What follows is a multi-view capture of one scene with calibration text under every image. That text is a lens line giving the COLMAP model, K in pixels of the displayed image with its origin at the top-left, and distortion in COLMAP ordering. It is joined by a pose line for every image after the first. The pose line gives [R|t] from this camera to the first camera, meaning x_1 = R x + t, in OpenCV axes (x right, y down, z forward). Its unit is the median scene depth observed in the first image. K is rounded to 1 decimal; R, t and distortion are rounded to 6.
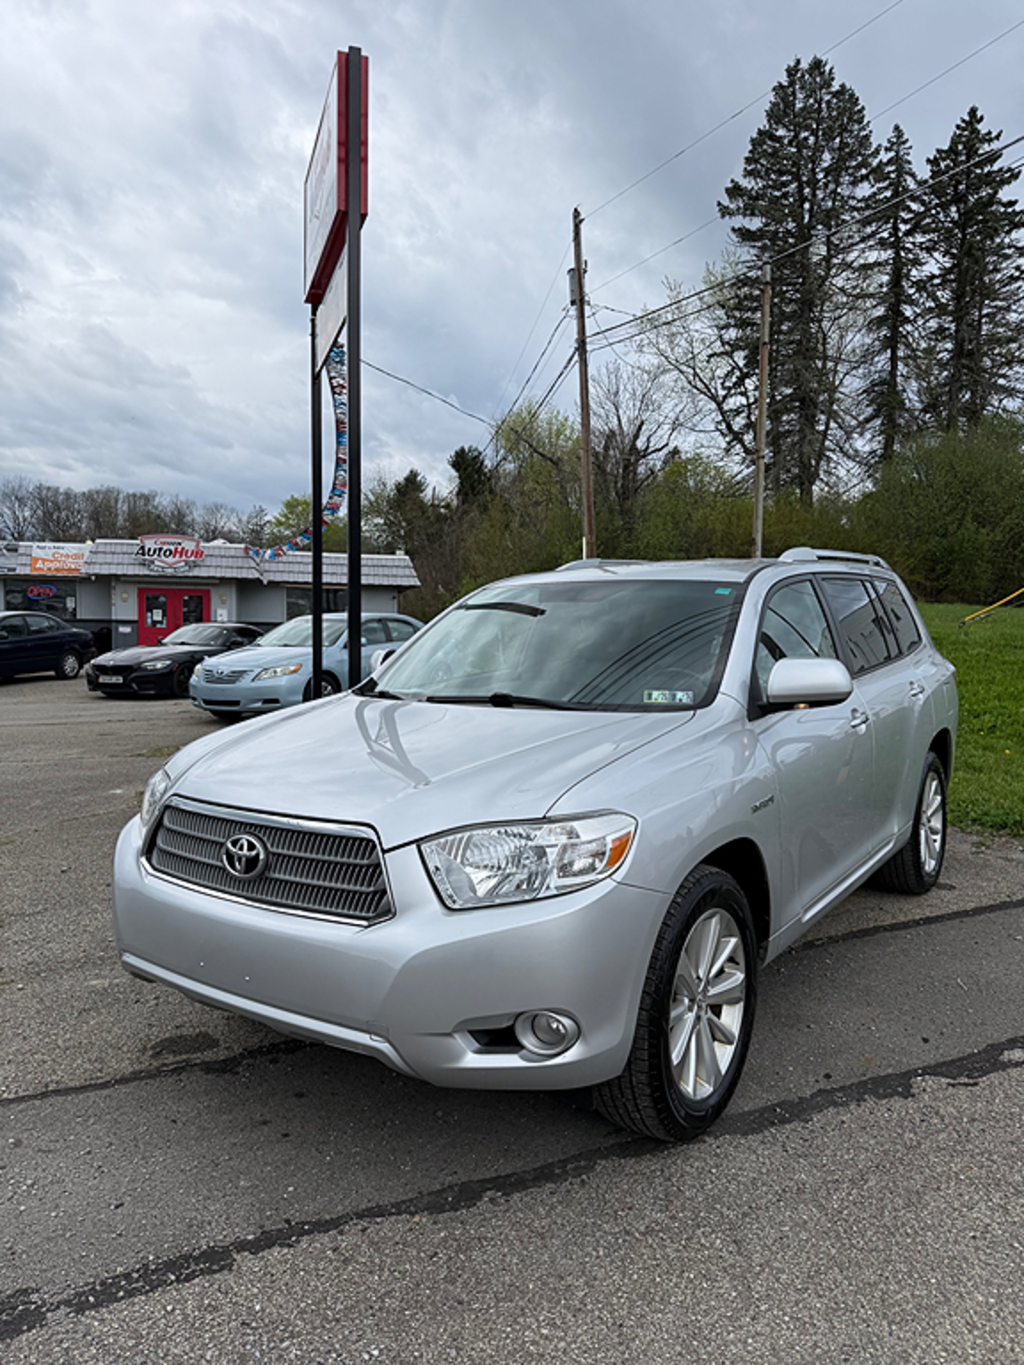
lens RADIAL K [[1014.1, 0, 522.5], [0, 1014.1, 684.0], [0, 0, 1]] dist [0.092679, -0.115689]
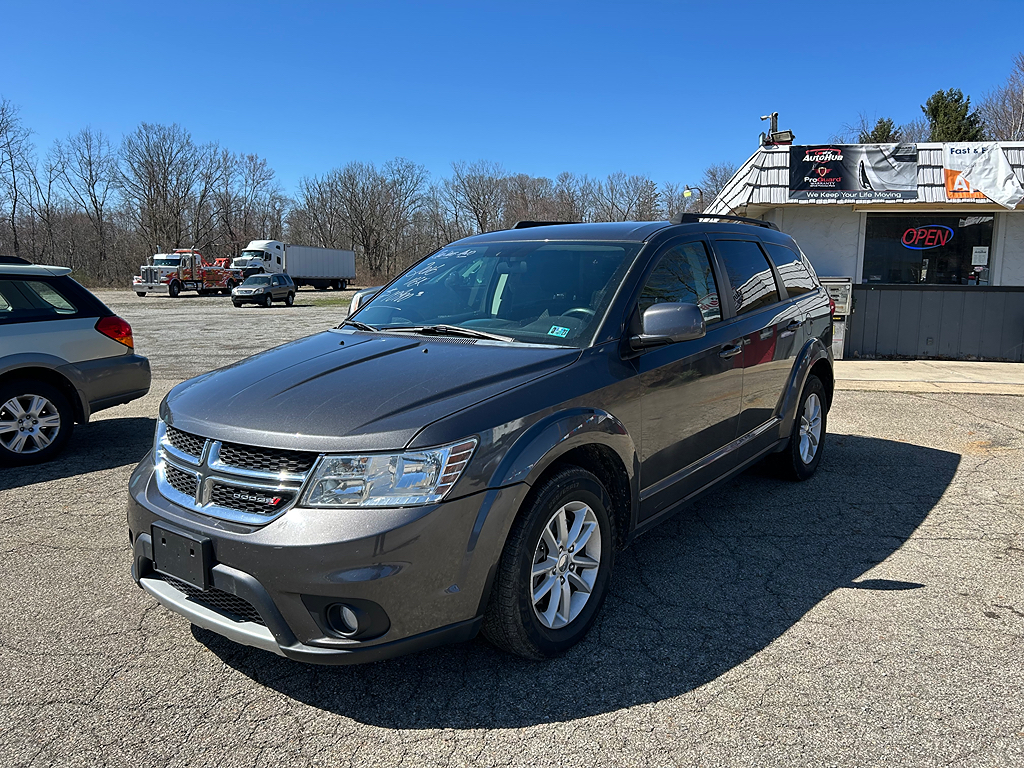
lens RADIAL K [[804.2, 0, 512.0], [0, 804.2, 384.0], [0, 0, 1]] dist [0.027223, -0.002319]
pose [[0.948167, 0.038162, -0.315472, -0.564627], [-0.018129, 0.997642, 0.066196, -0.037556], [0.317254, -0.057046, 0.946623, 0.538601]]
